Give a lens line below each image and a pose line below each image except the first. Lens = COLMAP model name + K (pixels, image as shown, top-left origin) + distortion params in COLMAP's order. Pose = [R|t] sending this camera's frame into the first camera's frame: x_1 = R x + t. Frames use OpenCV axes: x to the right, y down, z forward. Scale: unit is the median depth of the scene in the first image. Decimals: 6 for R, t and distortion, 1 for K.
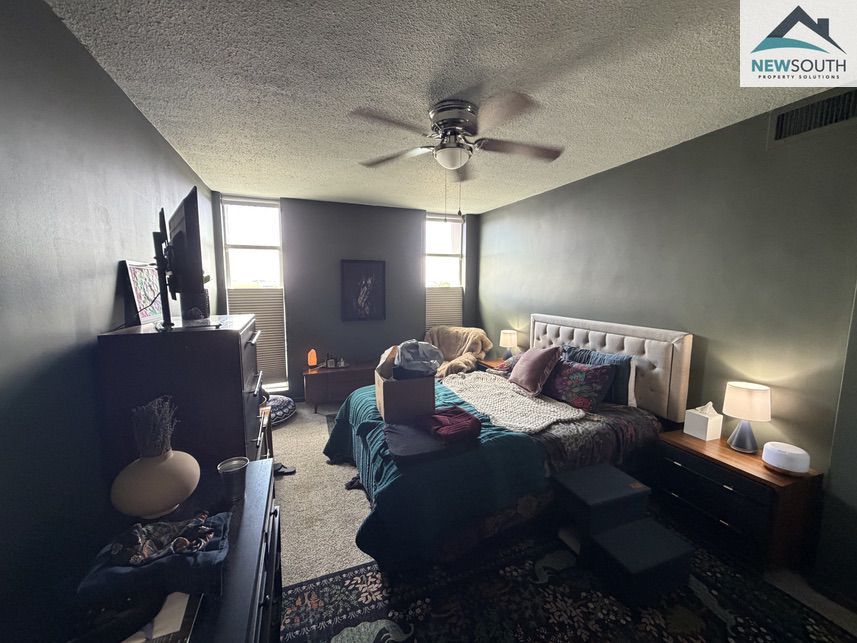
lens RADIAL K [[341.9, 0, 425.7], [0, 341.9, 322.0], [0, 0, 1]] dist [-0.002447, 0.000342]
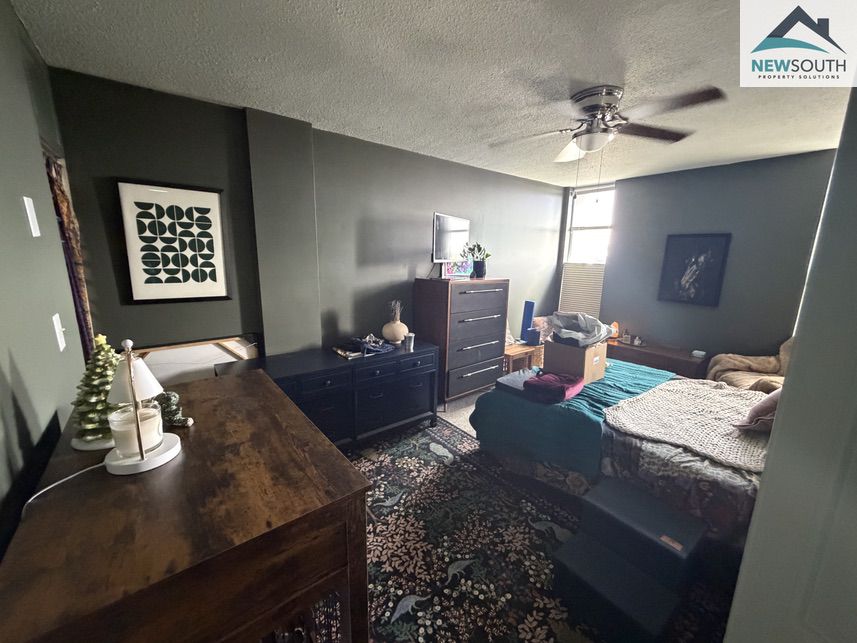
lens RADIAL K [[341.9, 0, 423.7], [0, 341.9, 323.0], [0, 0, 1]] dist [-0.002447, 0.000342]
pose [[0.286641, 0.194934, -0.937997, 0.821047], [-0.122315, 0.978515, 0.165976, -0.035054], [0.950198, 0.067155, 0.304325, 0.177343]]
